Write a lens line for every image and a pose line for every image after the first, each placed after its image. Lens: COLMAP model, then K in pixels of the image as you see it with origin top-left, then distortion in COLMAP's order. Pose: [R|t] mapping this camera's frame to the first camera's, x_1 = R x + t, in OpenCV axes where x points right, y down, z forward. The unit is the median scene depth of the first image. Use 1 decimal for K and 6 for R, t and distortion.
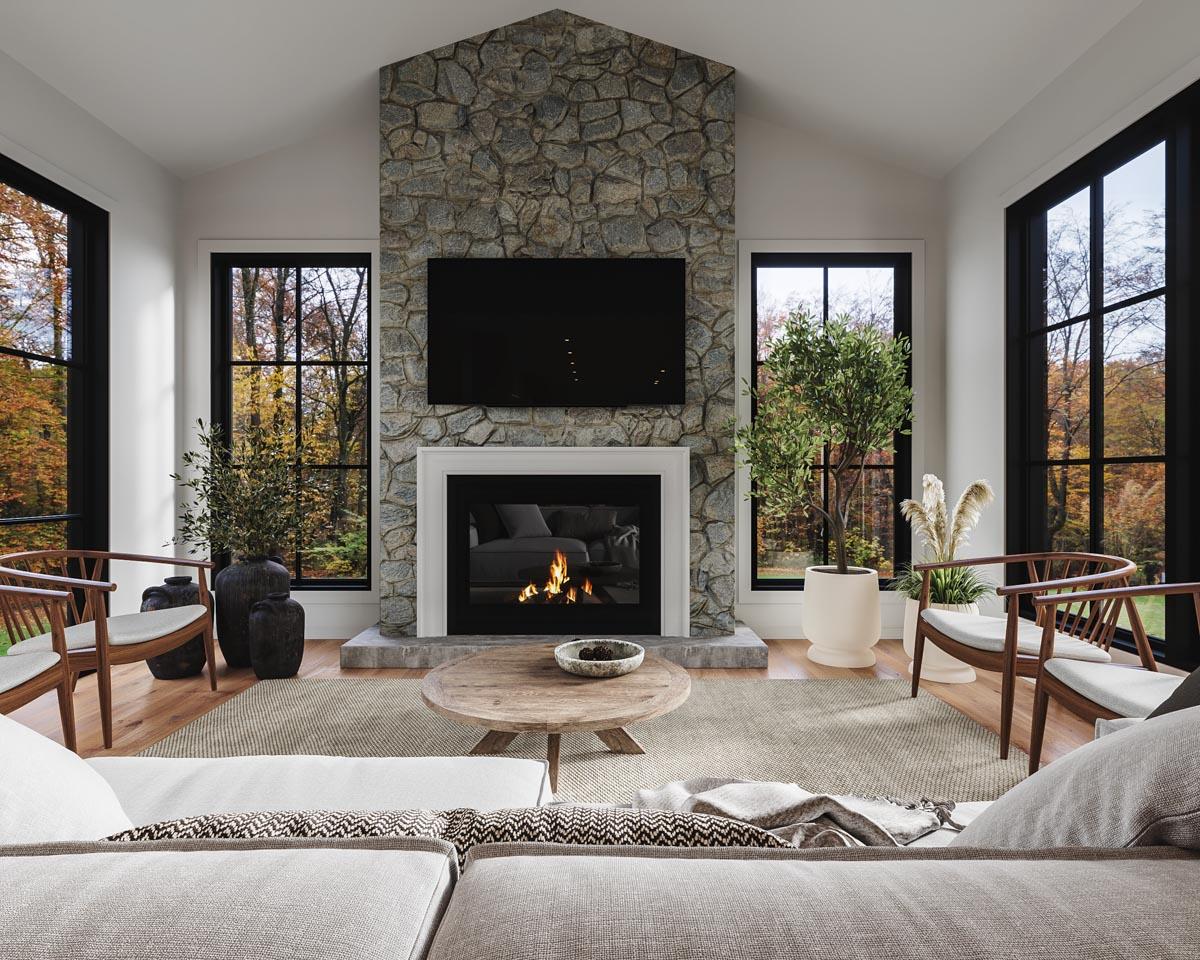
lens RADIAL K [[666.9, 0, 600.0], [0, 666.9, 480.0], [0, 0, 1]] dist [-0.000206, 0.000166]
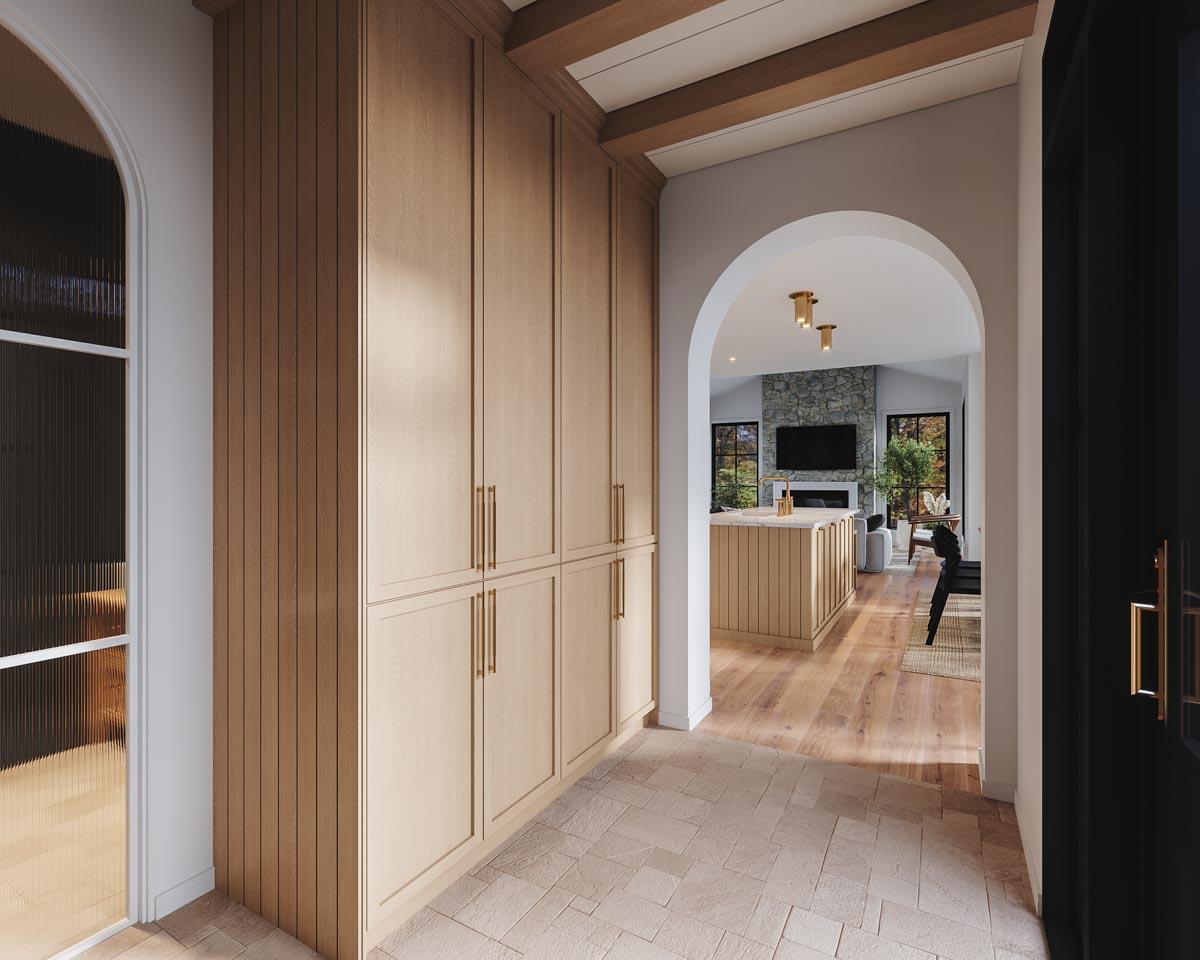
lens RADIAL K [[597.8, 0, 600.0], [0, 597.8, 480.0], [0, 0, 1]] dist [0.000768, 0.000021]
pose [[0.864430, -0.000376, -0.502752, 0.508522], [-0.000290, 0.999999, -0.001247, -0.054511], [0.502752, 0.001224, 0.864430, -2.134391]]
